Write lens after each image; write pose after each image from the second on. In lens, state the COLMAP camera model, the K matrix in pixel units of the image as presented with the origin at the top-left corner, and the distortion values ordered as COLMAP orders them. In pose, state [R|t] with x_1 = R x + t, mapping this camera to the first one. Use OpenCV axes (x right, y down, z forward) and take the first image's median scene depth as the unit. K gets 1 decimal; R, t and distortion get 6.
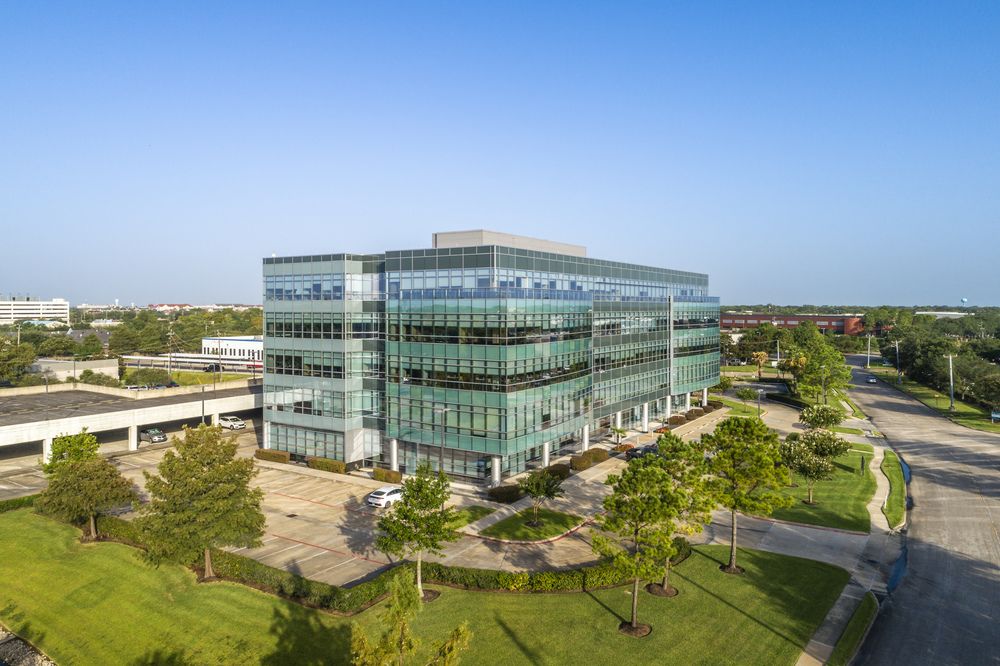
lens RADIAL K [[709.9, 0, 503.7], [0, 709.9, 308.1], [0, 0, 1]] dist [0.001279, -0.000137]
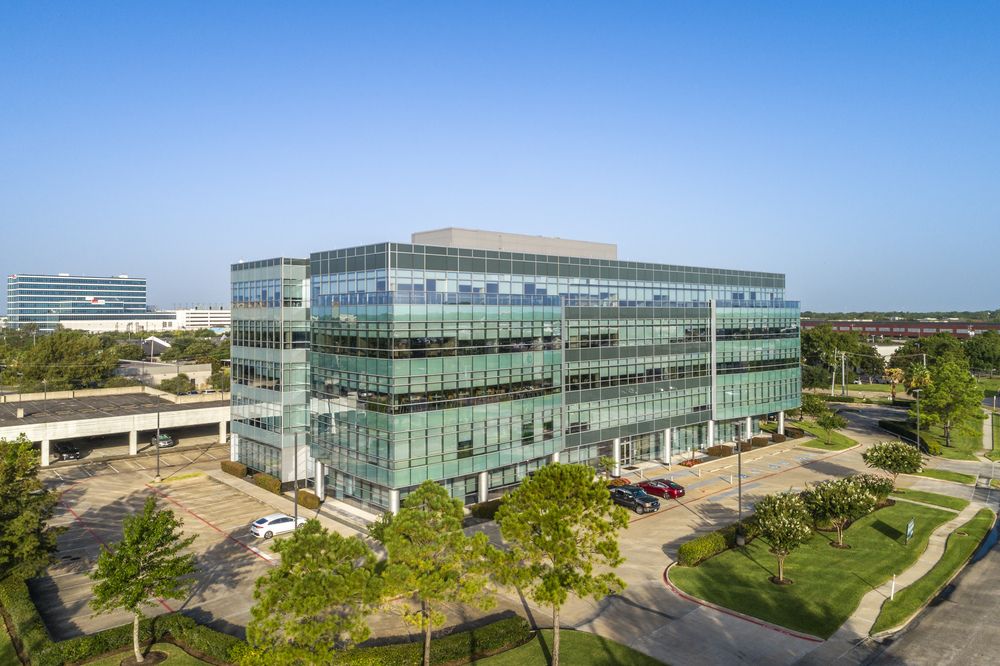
lens RADIAL K [[709.9, 0, 481.8], [0, 709.9, 307.0], [0, 0, 1]] dist [0.001279, -0.000137]
pose [[0.960034, -0.005544, -0.279827, 0.276291], [0.002253, 0.999924, -0.012081, 0.000299], [0.279873, 0.010968, 0.959974, 0.168054]]
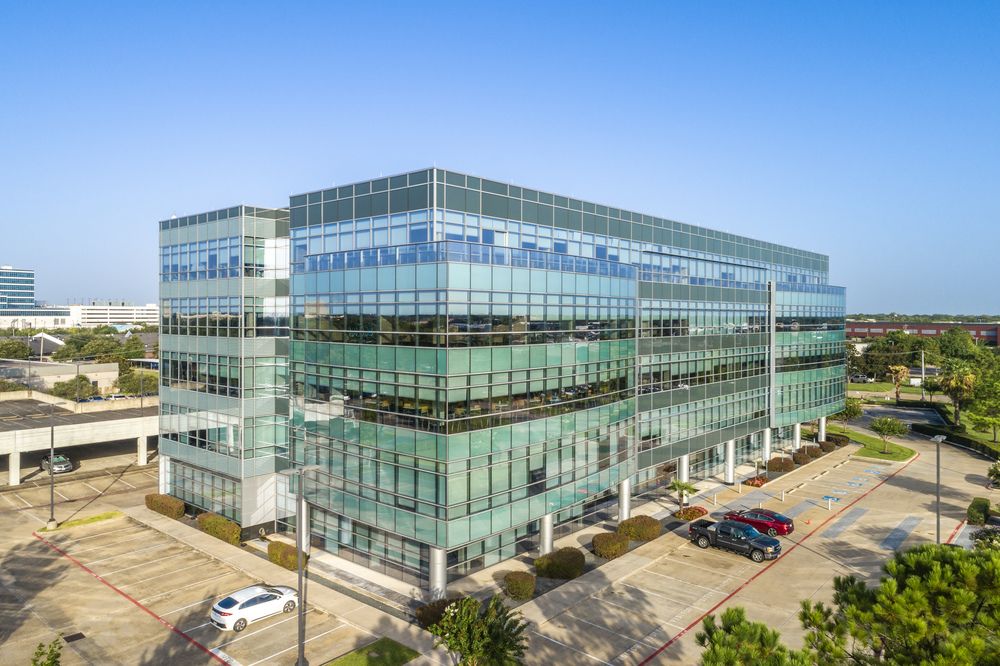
lens RADIAL K [[709.9, 0, 486.2], [0, 709.9, 319.6], [0, 0, 1]] dist [0.001279, -0.000137]
pose [[0.987429, 0.004805, -0.157988, 0.095640], [-0.004315, 0.999985, 0.003441, 0.023404], [0.158002, -0.002716, 0.987435, 0.373308]]
